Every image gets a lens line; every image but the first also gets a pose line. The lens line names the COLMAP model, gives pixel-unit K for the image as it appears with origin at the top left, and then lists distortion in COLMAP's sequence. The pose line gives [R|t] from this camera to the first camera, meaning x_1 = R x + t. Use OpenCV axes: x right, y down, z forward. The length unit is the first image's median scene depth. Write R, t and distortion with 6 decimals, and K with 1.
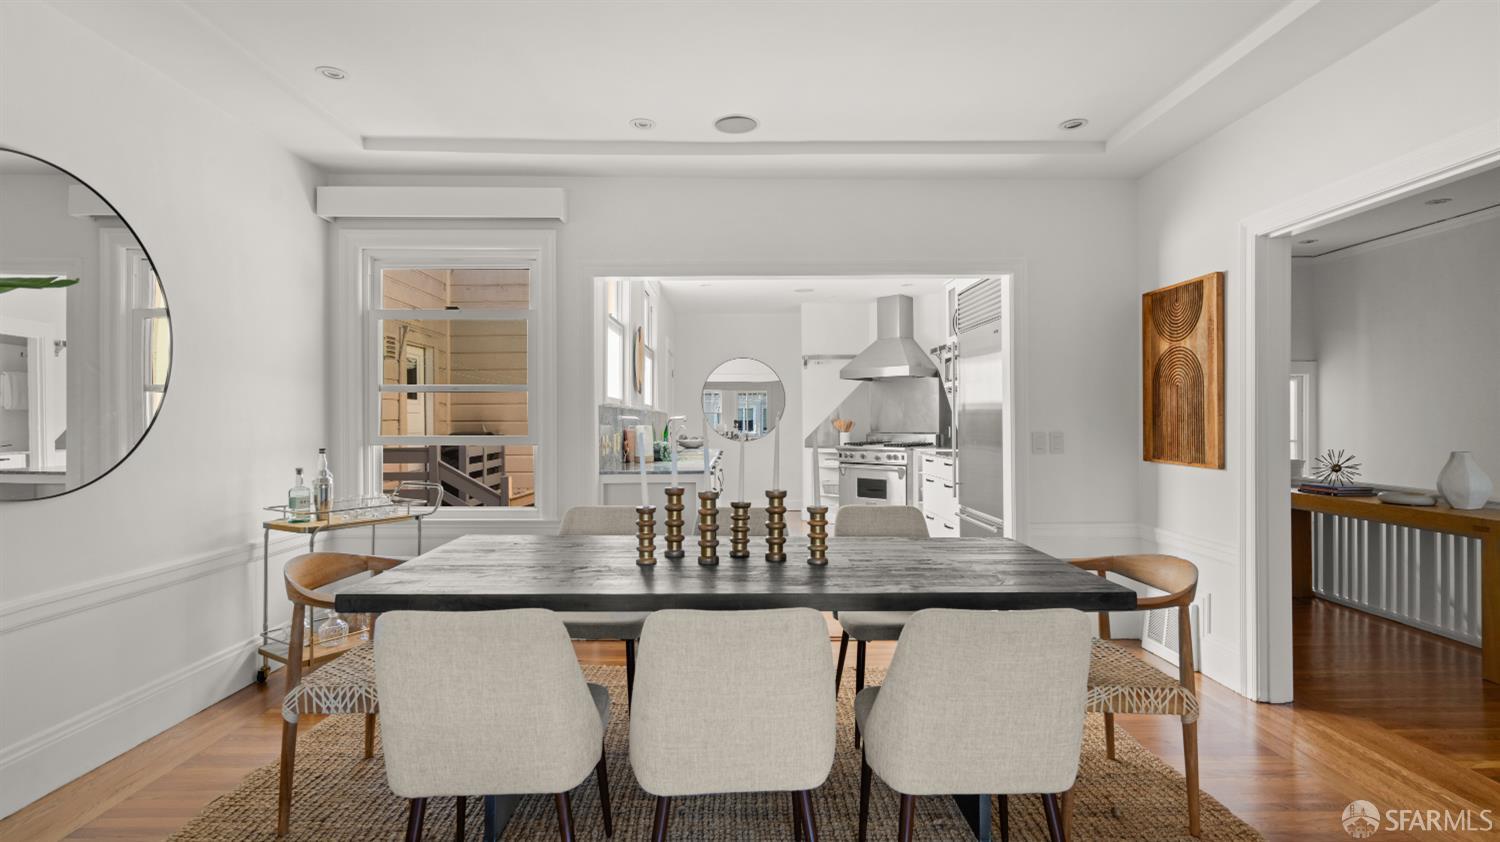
lens RADIAL K [[701.5, 0, 750.0], [0, 701.5, 421.0], [0, 0, 1]] dist [0.000314, 0.000002]
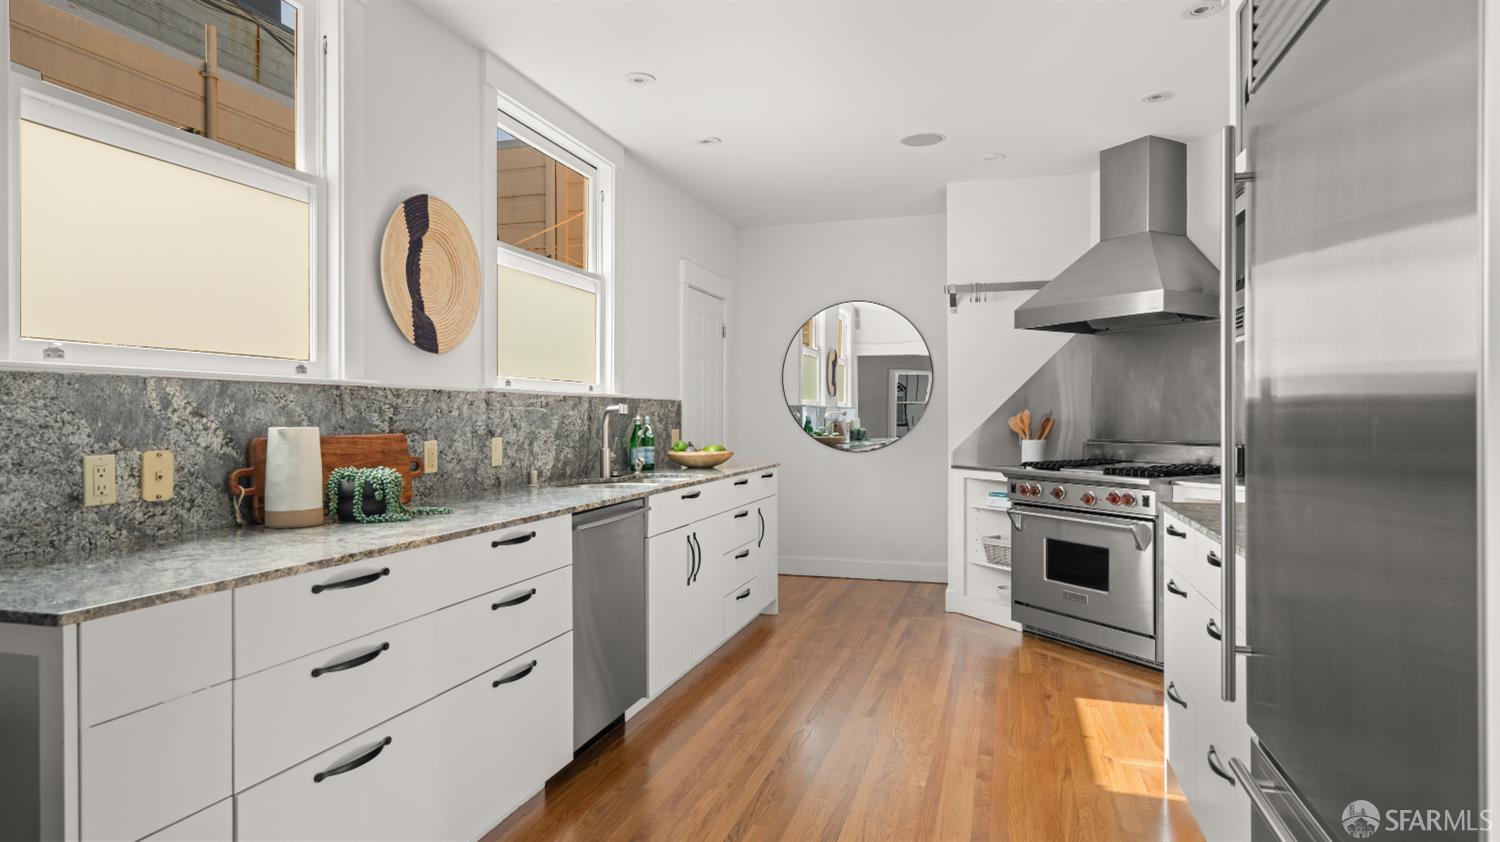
lens RADIAL K [[844.5, 0, 750.0], [0, 844.5, 421.0], [0, 0, 1]] dist [0.003808, 0.000115]
pose [[0.951571, 0.006145, -0.307367, 0.137120], [-0.003813, 0.999959, 0.008188, -0.000738], [0.307405, -0.006620, 0.951556, 0.403944]]
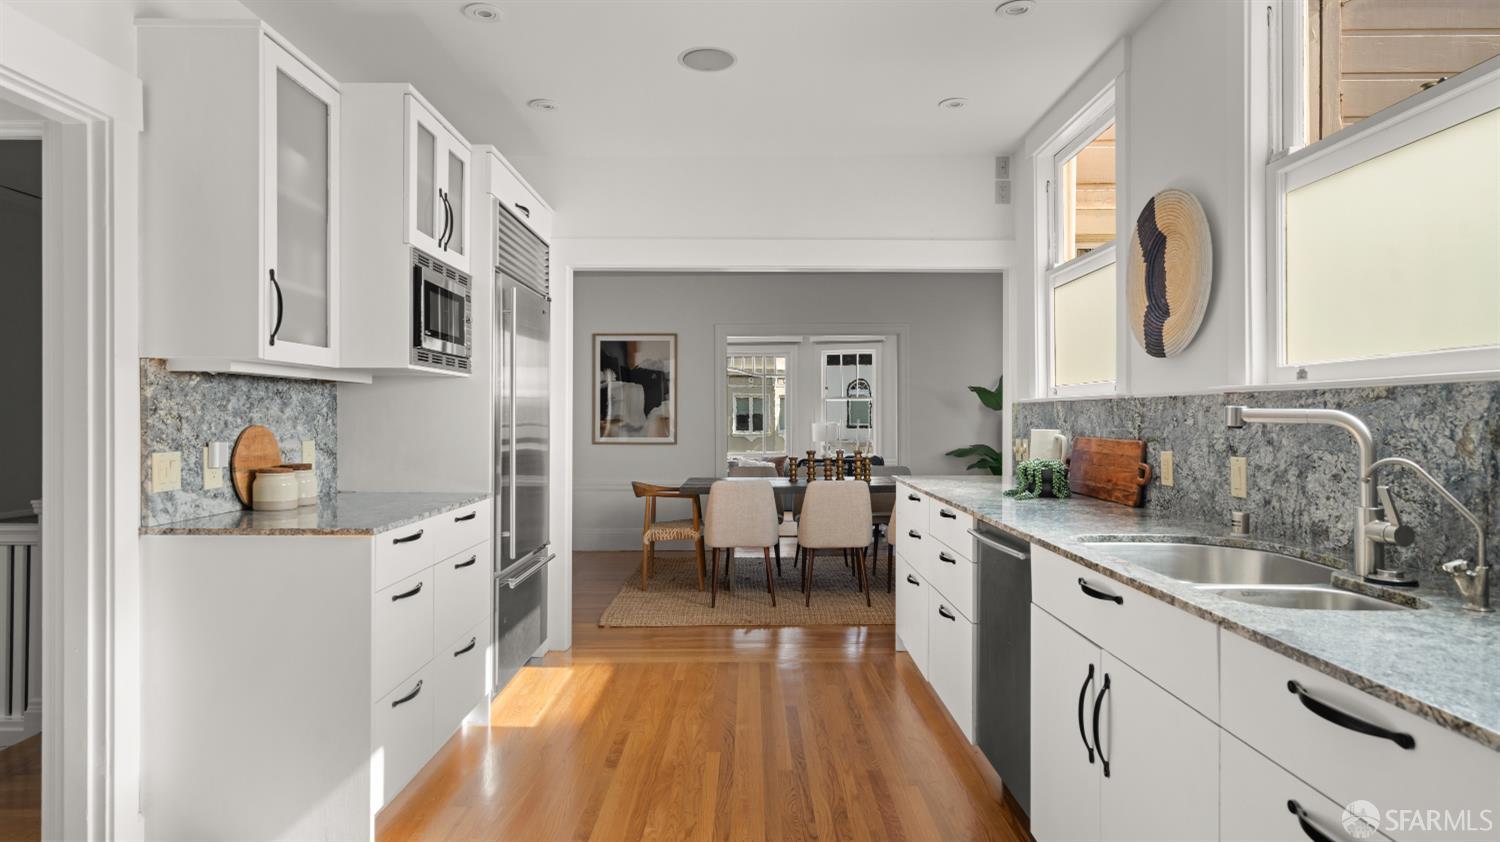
lens RADIAL K [[844.5, 0, 750.0], [0, 844.5, 421.0], [0, 0, 1]] dist [0.003808, 0.000115]
pose [[-0.999820, 0.005167, 0.018282, 0.053085], [0.005294, 0.999962, 0.006914, -0.004239], [-0.018245, 0.007010, -0.999809, 1.077094]]
